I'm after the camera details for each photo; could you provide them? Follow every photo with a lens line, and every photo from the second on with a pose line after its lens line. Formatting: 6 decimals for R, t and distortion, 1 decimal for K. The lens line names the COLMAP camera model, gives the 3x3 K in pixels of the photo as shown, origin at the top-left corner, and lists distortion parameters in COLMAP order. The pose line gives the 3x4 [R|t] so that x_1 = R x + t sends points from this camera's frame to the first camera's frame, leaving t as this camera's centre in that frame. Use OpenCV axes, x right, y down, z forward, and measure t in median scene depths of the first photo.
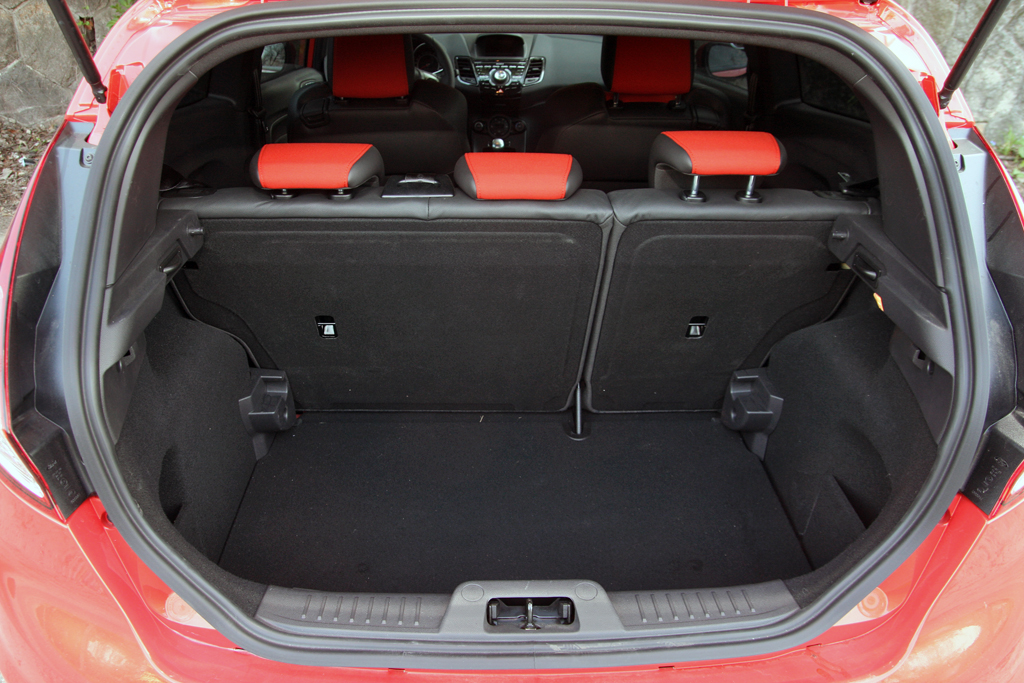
lens RADIAL K [[819.8, 0, 512.0], [0, 819.8, 341.5], [0, 0, 1]] dist [-0.067330, 0.008626]
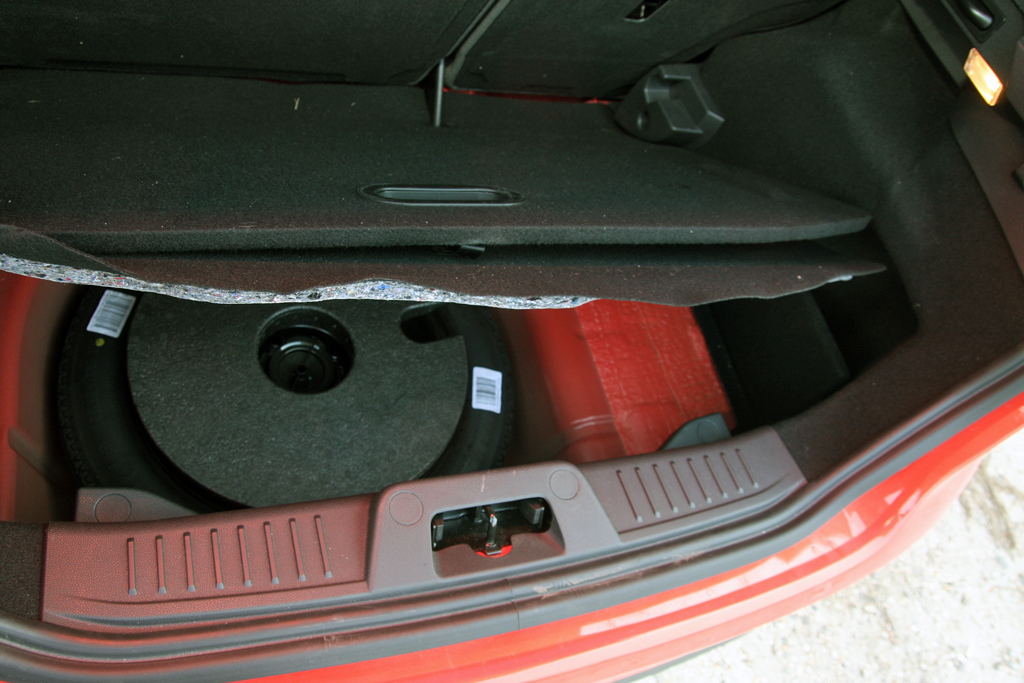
lens RADIAL K [[765.4, 0, 512.4], [0, 765.4, 364.6], [0, 0, 1]] dist [-0.053563, 0.001908]
pose [[0.929288, -0.054432, 0.365322, -0.161027], [-0.155695, 0.839185, 0.521083, -0.099819], [-0.334936, -0.541115, 0.771370, 0.490675]]
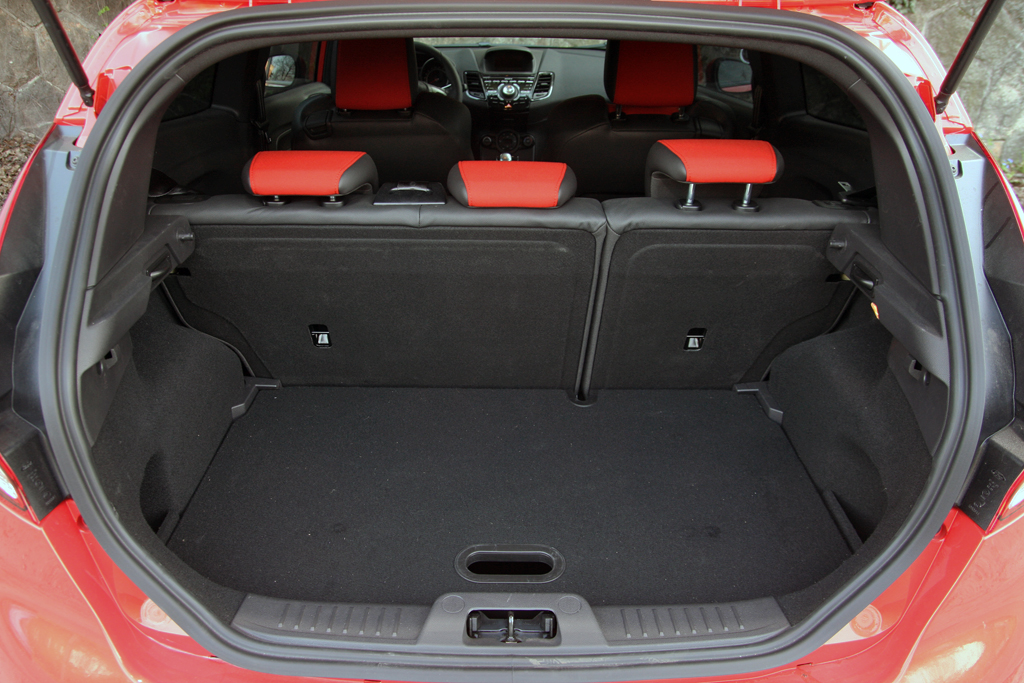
lens RADIAL K [[819.8, 0, 512.0], [0, 819.8, 341.5], [0, 0, 1]] dist [-0.067330, 0.008626]
pose [[0.999697, 0.008167, -0.023204, 0.036777], [-0.008716, 0.999682, -0.023677, 0.013556], [0.023003, 0.023872, 0.999450, 0.014992]]
